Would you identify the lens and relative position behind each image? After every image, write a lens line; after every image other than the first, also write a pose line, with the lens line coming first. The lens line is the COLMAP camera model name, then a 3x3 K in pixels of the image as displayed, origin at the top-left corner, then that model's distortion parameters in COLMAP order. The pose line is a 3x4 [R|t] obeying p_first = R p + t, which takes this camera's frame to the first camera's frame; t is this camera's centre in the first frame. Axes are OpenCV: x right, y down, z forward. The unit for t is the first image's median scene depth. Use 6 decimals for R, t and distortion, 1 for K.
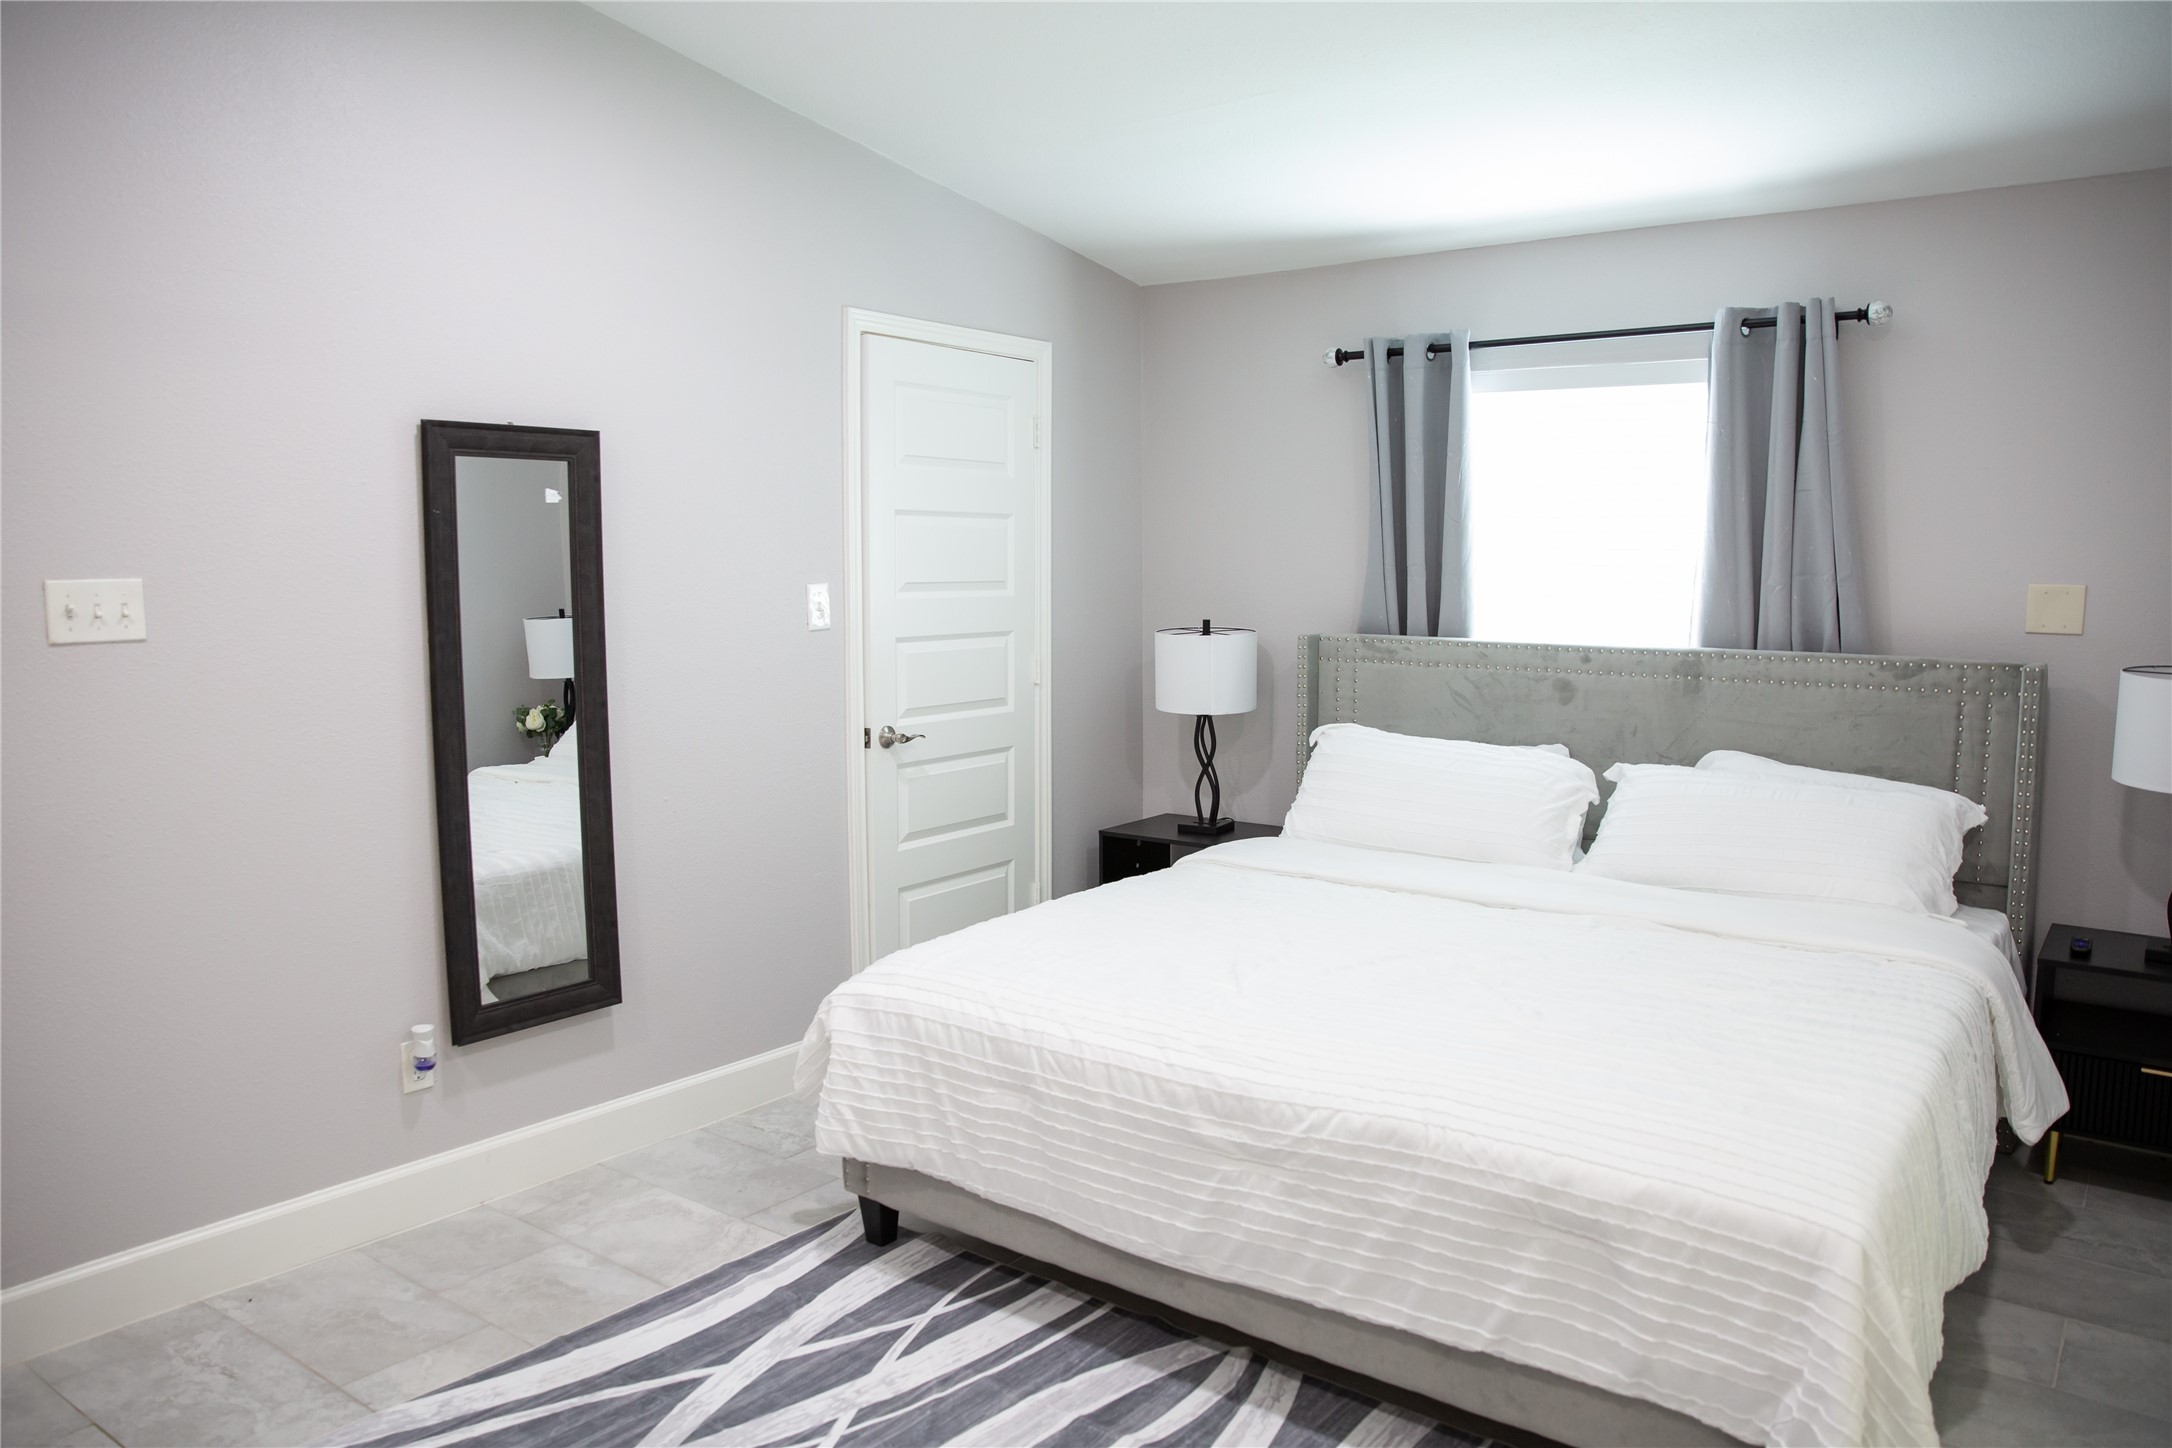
lens RADIAL K [[1547.3, 0, 1082.5], [0, 1547.3, 715.5], [0, 0, 1]] dist [-0.106284, 0.095905]
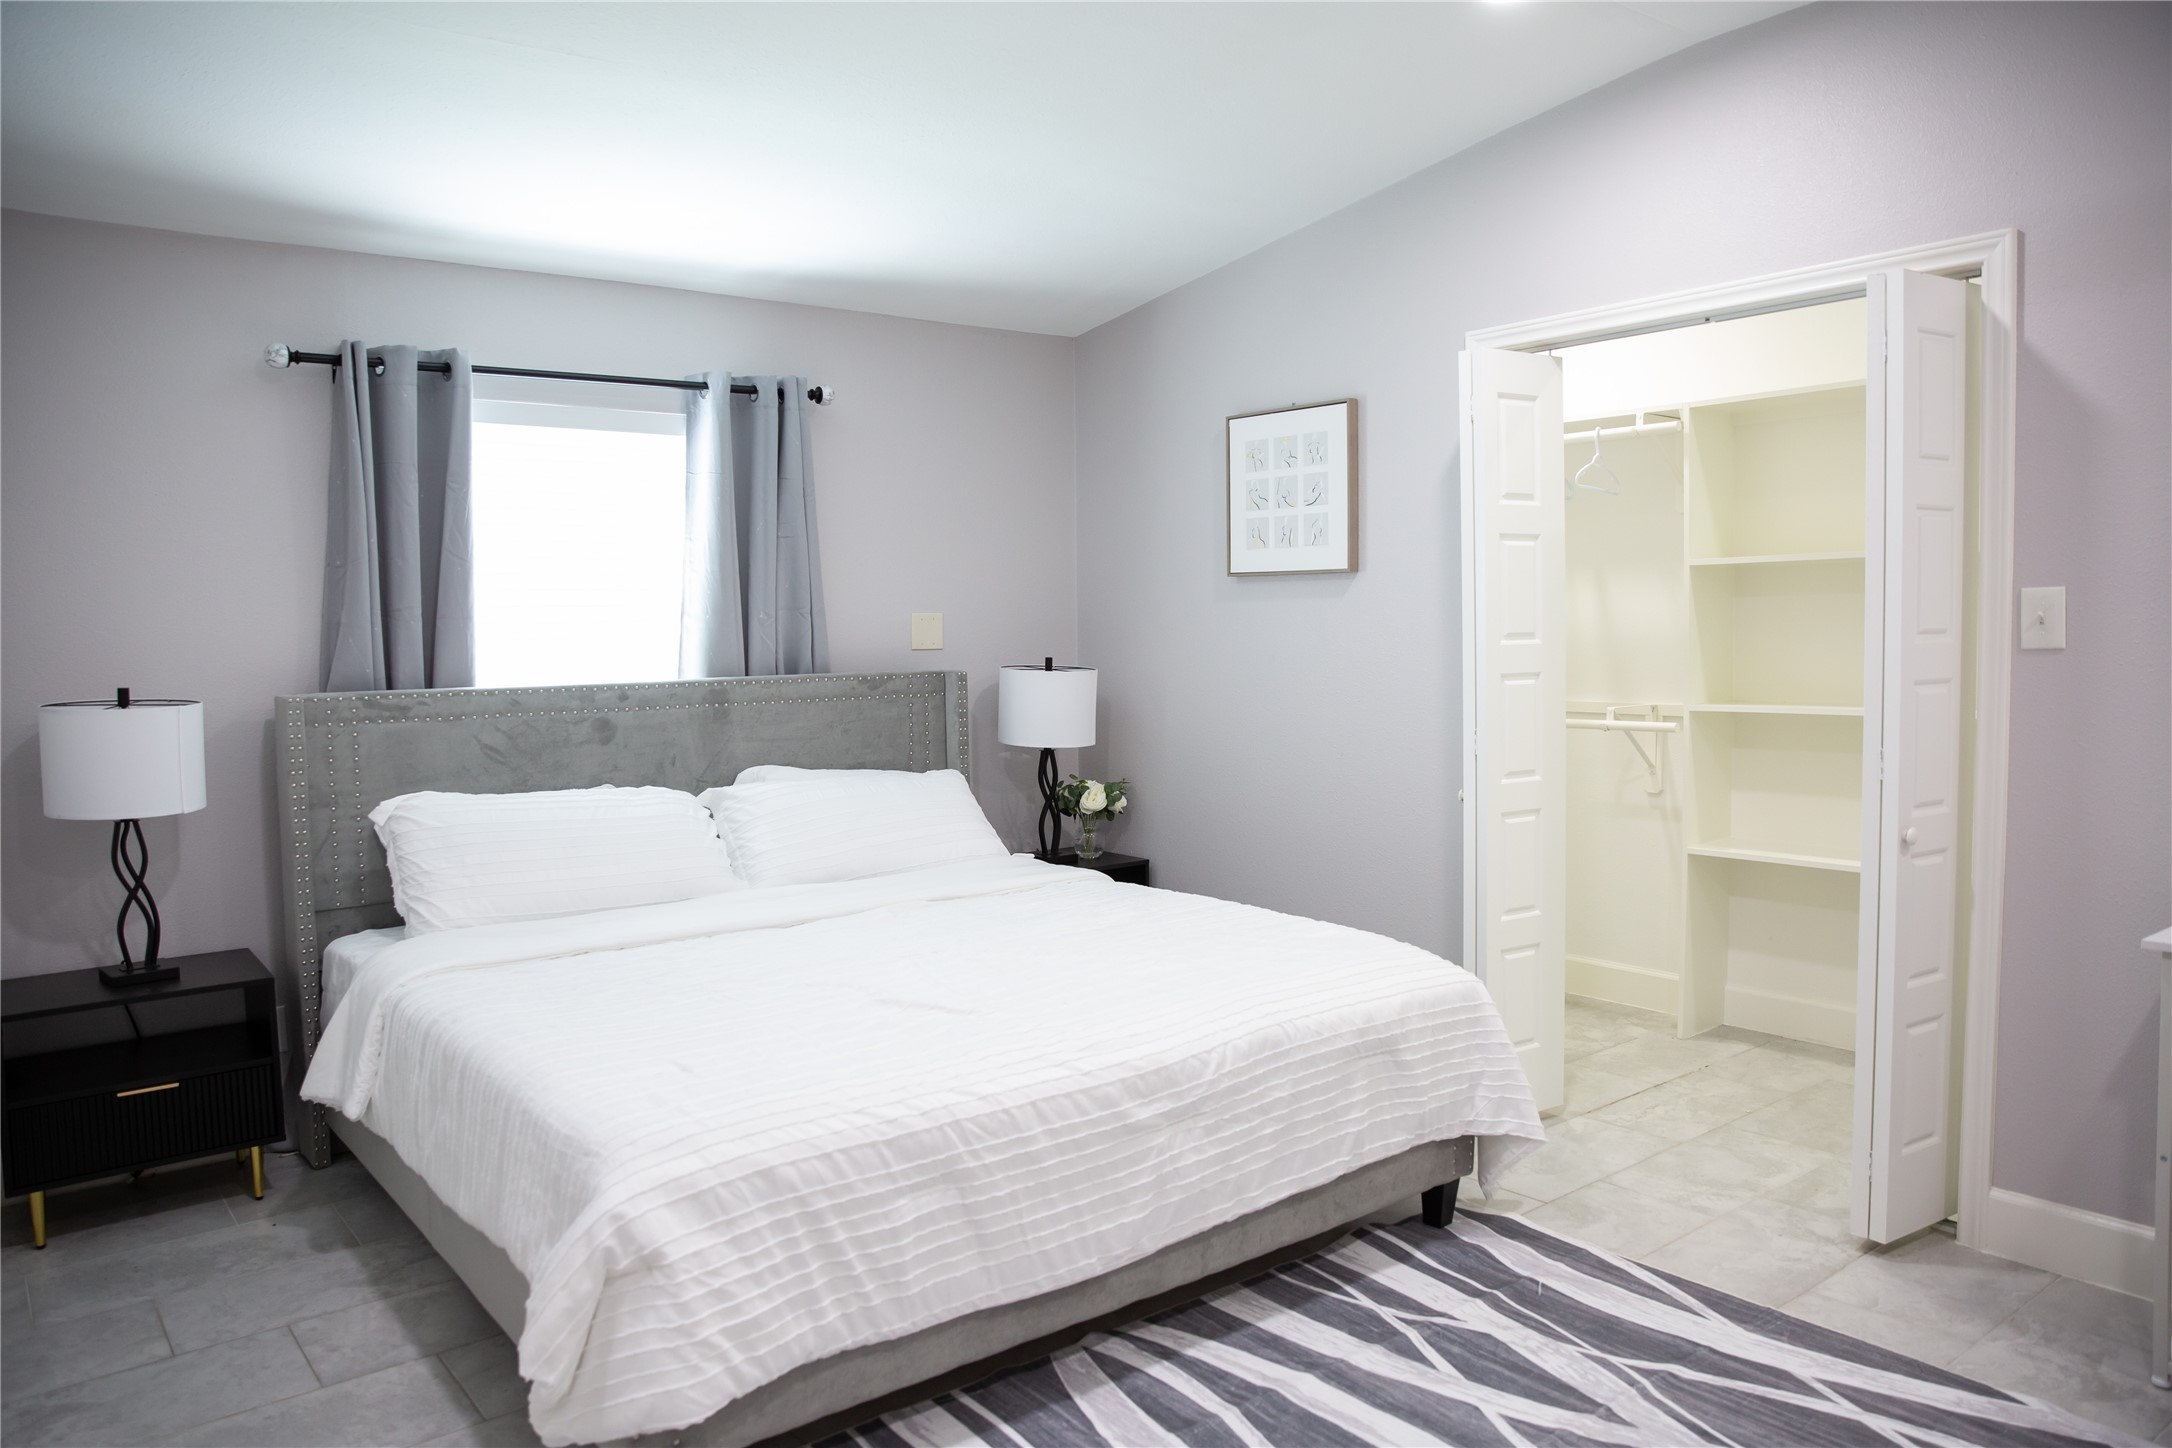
lens RADIAL K [[1481.0, 0, 1077.5], [0, 1481.0, 722.0], [0, 0, 1]] dist [-0.106004, 0.083881]
pose [[0.258848, -0.068659, 0.963475, -0.759338], [0.119120, 0.992125, 0.038698, -0.031567], [-0.958545, 0.104752, 0.264989, 0.656917]]
